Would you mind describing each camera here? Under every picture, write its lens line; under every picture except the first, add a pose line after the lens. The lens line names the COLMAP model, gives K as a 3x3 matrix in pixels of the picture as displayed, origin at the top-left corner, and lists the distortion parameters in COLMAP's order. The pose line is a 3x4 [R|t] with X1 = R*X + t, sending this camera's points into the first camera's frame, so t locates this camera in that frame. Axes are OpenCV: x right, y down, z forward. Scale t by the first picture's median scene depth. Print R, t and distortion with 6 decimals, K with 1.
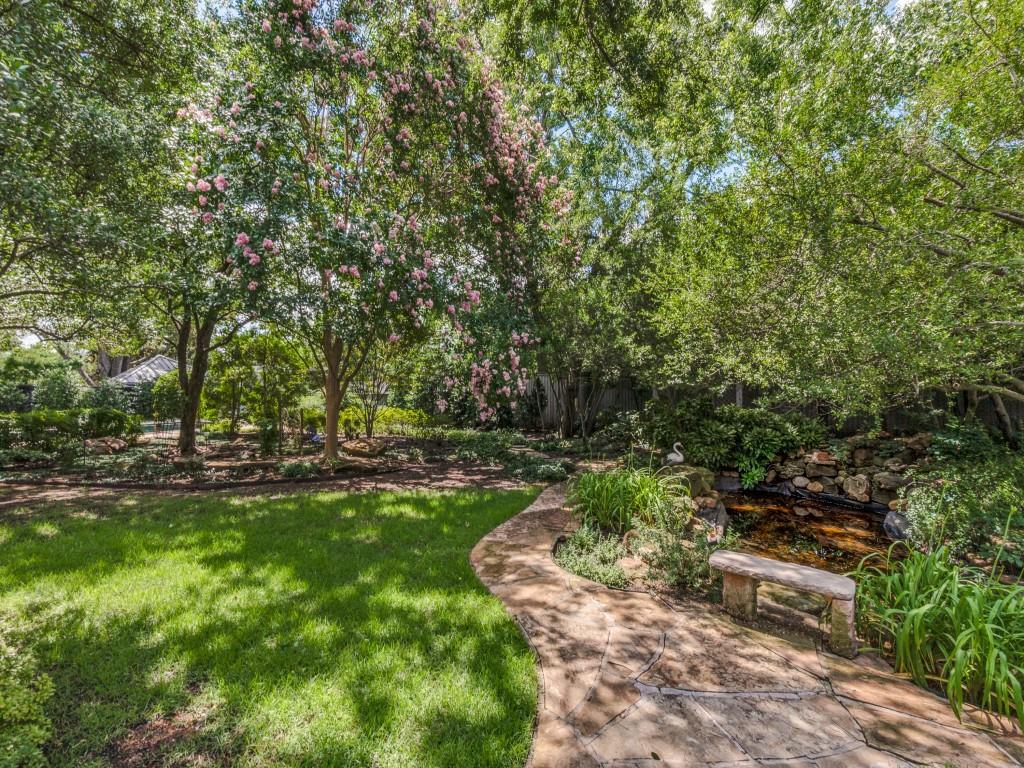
lens RADIAL K [[441.2, 0, 505.8], [0, 441.2, 385.0], [0, 0, 1]] dist [-0.003780, -0.001134]
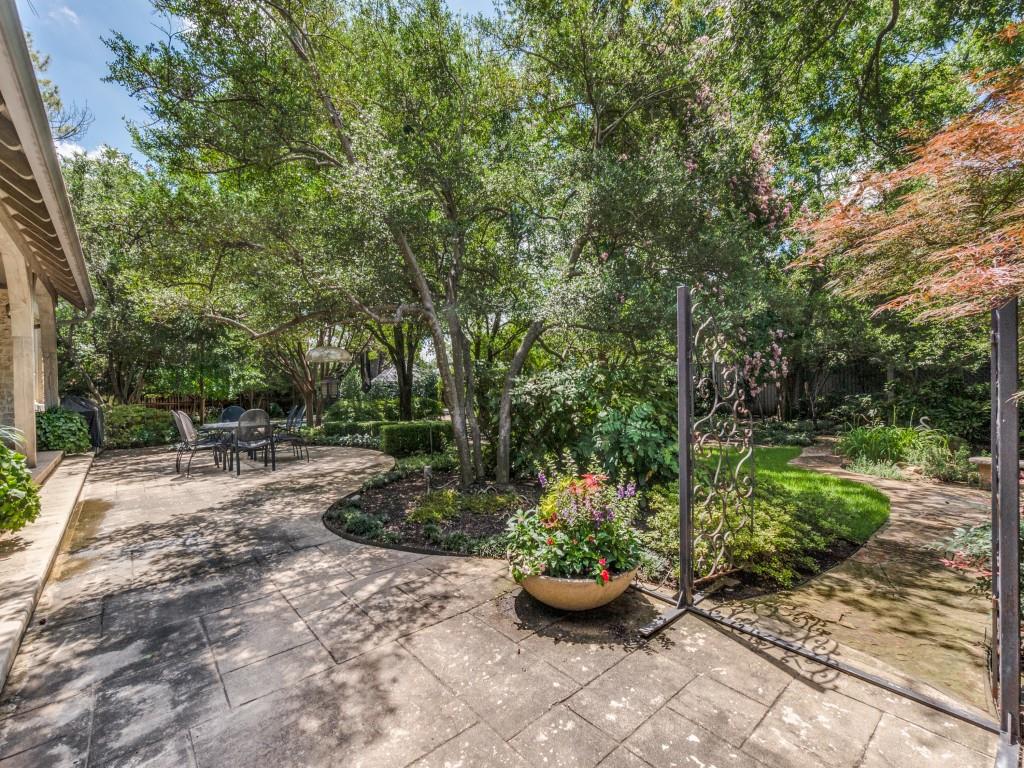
lens RADIAL K [[441.2, 0, 519.3], [0, 441.2, 385.7], [0, 0, 1]] dist [-0.003780, -0.001134]
pose [[0.941048, -0.019675, -0.337701, -0.267117], [0.026290, 0.999541, 0.015024, 0.007734], [0.337251, -0.023017, 0.941133, -0.529942]]
